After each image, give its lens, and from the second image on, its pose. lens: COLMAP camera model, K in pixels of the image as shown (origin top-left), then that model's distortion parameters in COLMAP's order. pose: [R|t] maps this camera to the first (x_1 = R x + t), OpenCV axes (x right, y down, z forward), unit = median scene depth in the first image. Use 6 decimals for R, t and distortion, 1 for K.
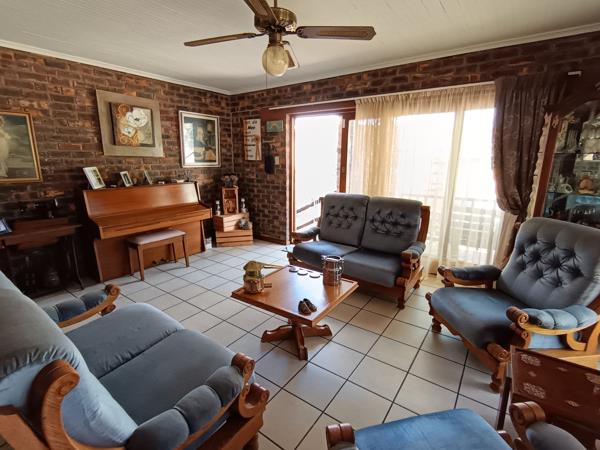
lens RADIAL K [[291.3, 0, 302.8], [0, 291.3, 222.5], [0, 0, 1]] dist [0.003040, -0.001733]
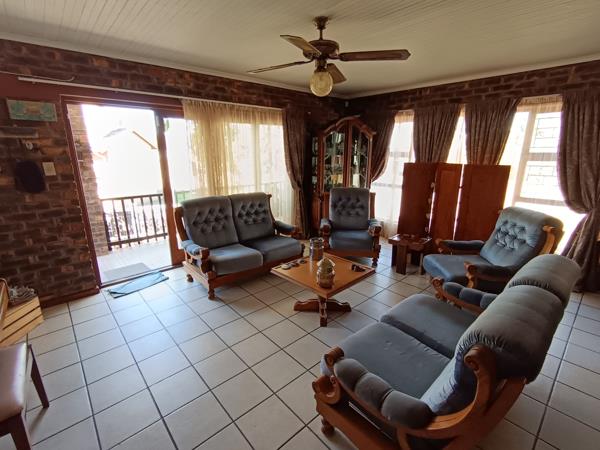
lens RADIAL K [[291.3, 0, 302.8], [0, 291.3, 222.5], [0, 0, 1]] dist [0.003040, -0.001733]
pose [[0.197803, -0.250326, 0.947740, -0.810685], [0.207780, 0.955580, 0.209031, -0.172673], [-0.957967, 0.155575, 0.241029, 0.513300]]
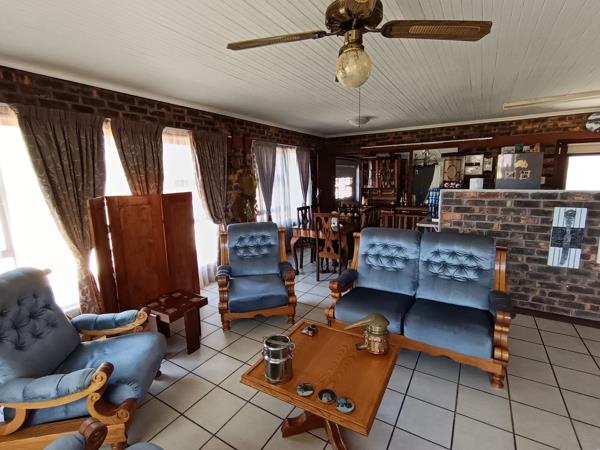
lens RADIAL K [[291.3, 0, 302.8], [0, 291.3, 222.5], [0, 0, 1]] dist [0.003040, -0.001733]
pose [[-0.997583, 0.019358, -0.066736, 0.052118], [-0.005723, 0.934263, 0.356538, -0.274520], [0.069251, 0.356058, -0.931894, 1.086233]]
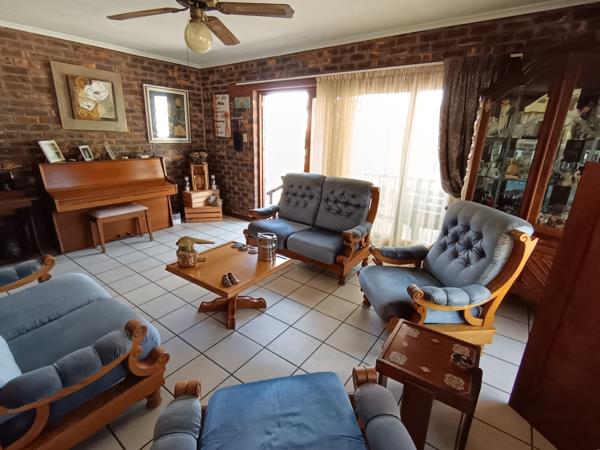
lens RADIAL K [[291.3, 0, 302.8], [0, 291.3, 222.5], [0, 0, 1]] dist [0.003040, -0.001733]
pose [[0.999745, 0.022509, -0.001805, 0.163931], [-0.022309, 0.996900, 0.075453, -0.003828], [0.003498, -0.075394, 0.997148, -0.024702]]
